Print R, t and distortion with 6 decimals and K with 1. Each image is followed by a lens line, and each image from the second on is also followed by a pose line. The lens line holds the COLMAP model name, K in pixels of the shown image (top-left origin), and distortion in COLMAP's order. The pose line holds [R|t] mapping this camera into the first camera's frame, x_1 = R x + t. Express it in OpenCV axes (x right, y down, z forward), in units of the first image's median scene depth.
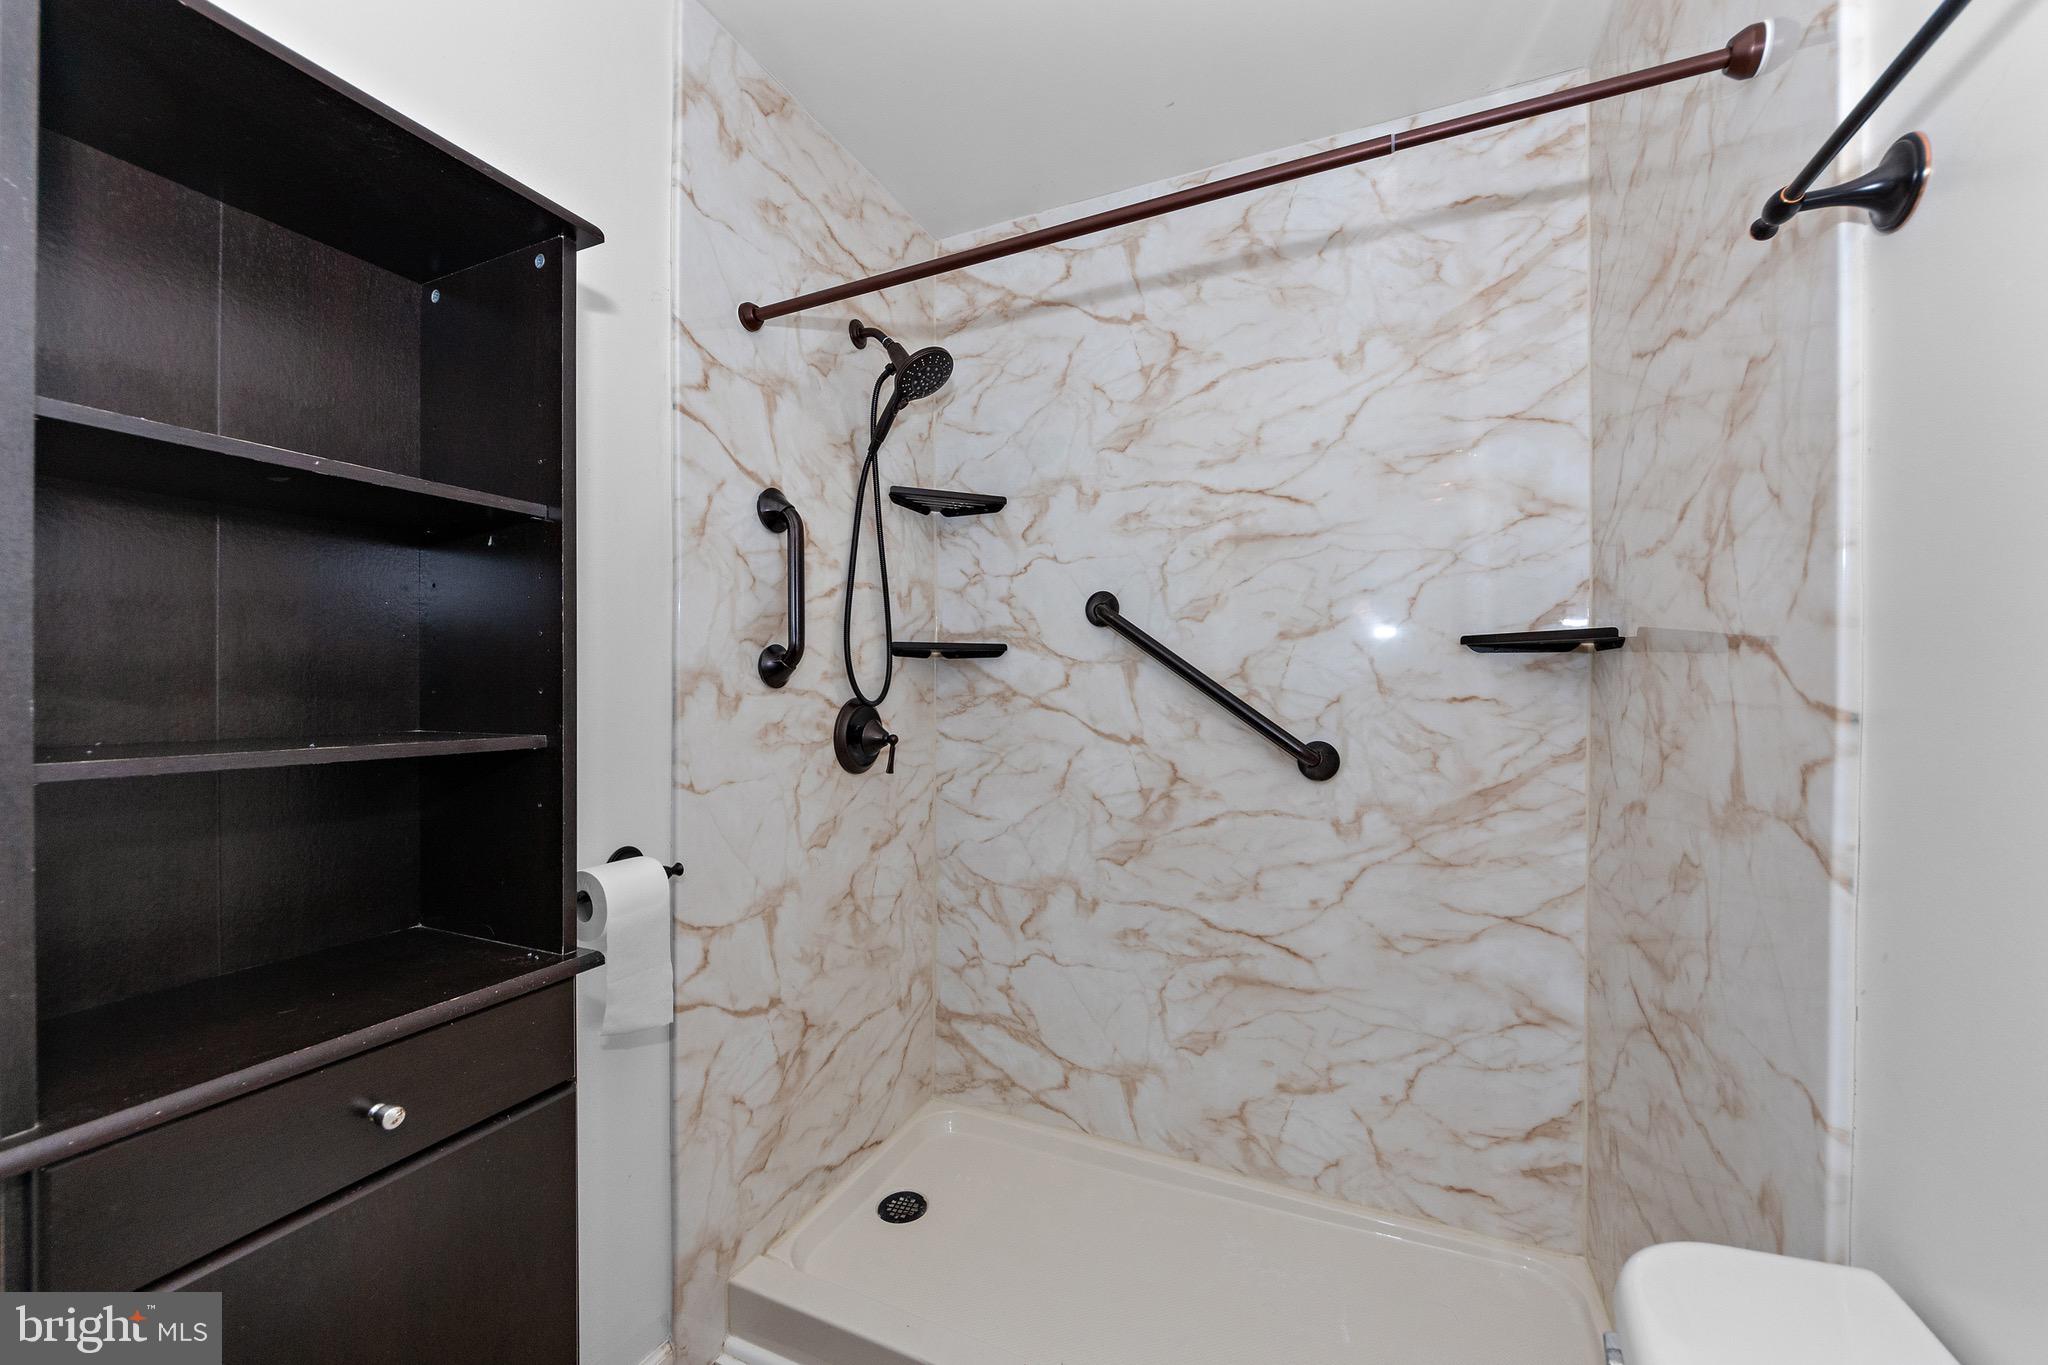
lens RADIAL K [[779.7, 0, 1011.9], [0, 779.7, 681.6], [0, 0, 1]] dist [0.003006, -0.004612]
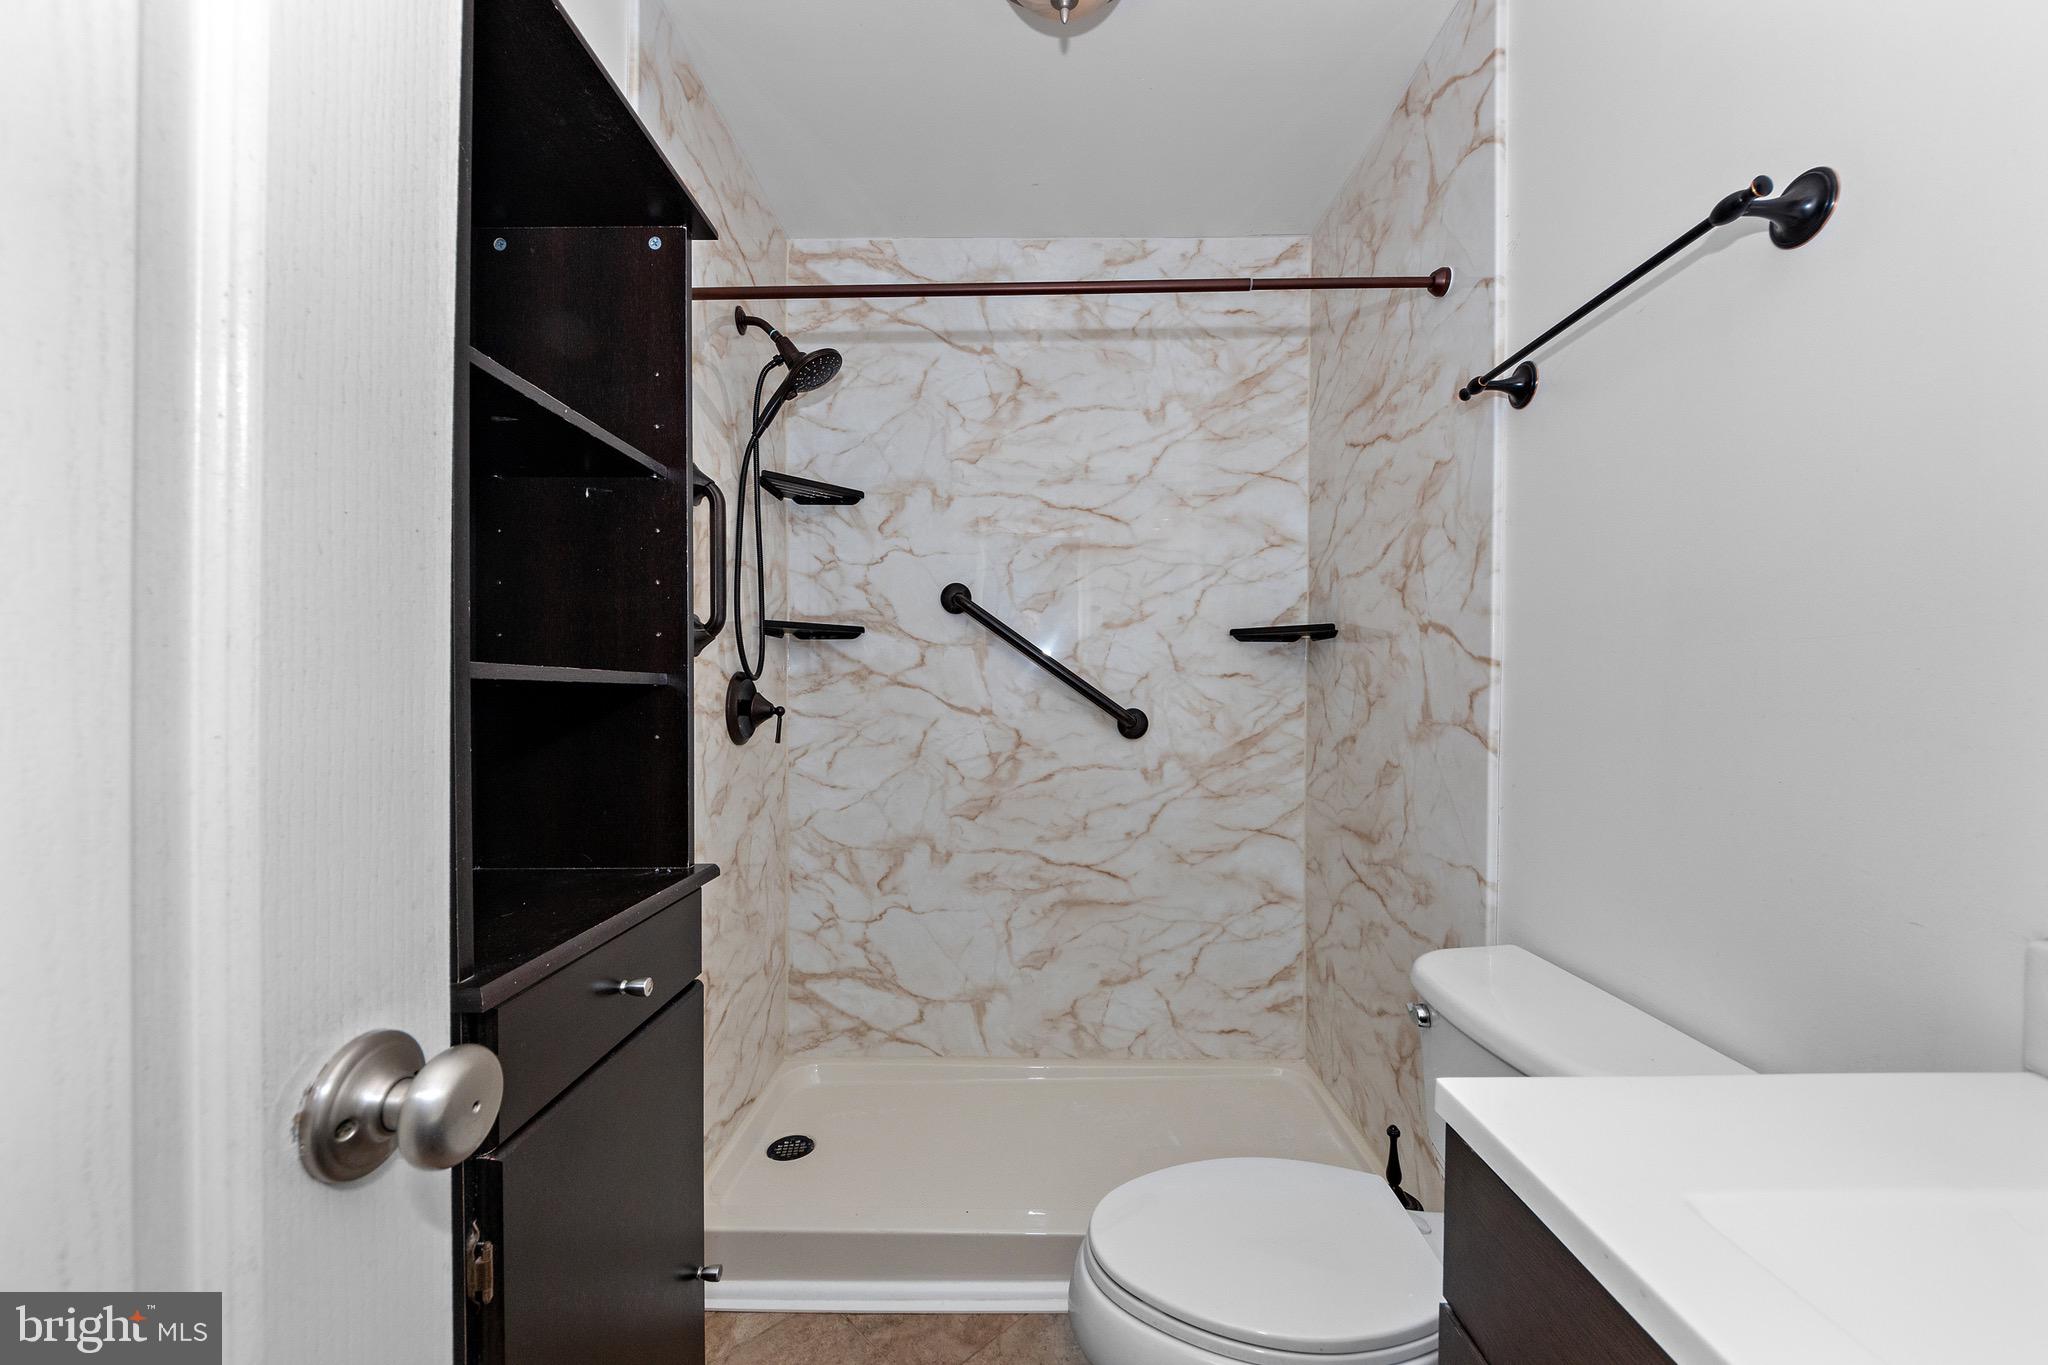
lens RADIAL K [[779.7, 0, 1023.6], [0, 779.7, 690.5], [0, 0, 1]] dist [0.003006, -0.004612]
pose [[0.916617, 0.002103, 0.399760, -0.294128], [-0.003726, 0.999988, 0.003282, 0.044969], [-0.399748, -0.004498, 0.916614, -0.110394]]
